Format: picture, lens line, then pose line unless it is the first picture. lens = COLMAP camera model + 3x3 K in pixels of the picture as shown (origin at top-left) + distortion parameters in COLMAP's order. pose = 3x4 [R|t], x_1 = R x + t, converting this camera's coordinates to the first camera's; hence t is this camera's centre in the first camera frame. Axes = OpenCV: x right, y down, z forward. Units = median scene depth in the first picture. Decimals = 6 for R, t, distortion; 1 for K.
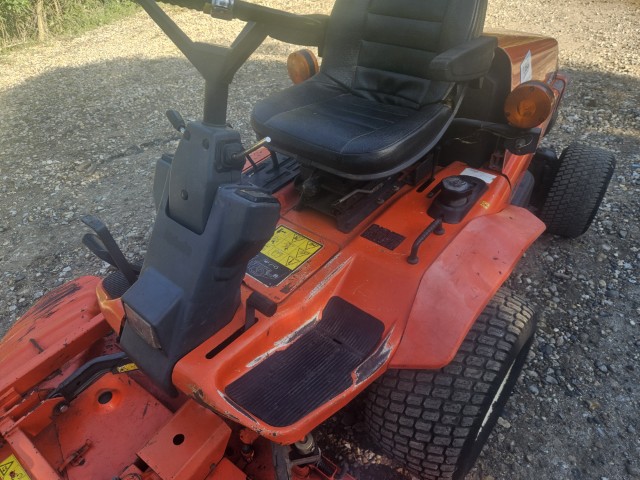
lens RADIAL K [[434.3, 0, 319.1], [0, 434.3, 249.0], [0, 0, 1]] dist [0.056528, -0.046817]
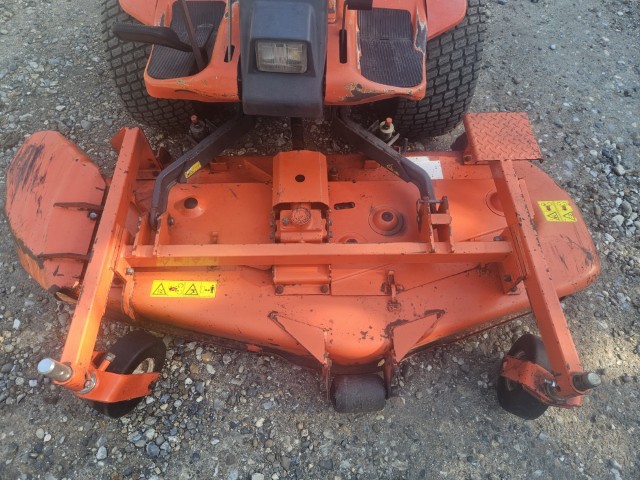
lens RADIAL K [[431.1, 0, 320.0], [0, 431.1, 240.0], [0, 0, 1]] dist [0.053932, -0.045797]
pose [[0.770766, -0.501315, 0.393197, -0.621811], [0.348757, 0.848457, 0.398107, 0.103927], [-0.533188, -0.169717, 0.828799, -0.002678]]
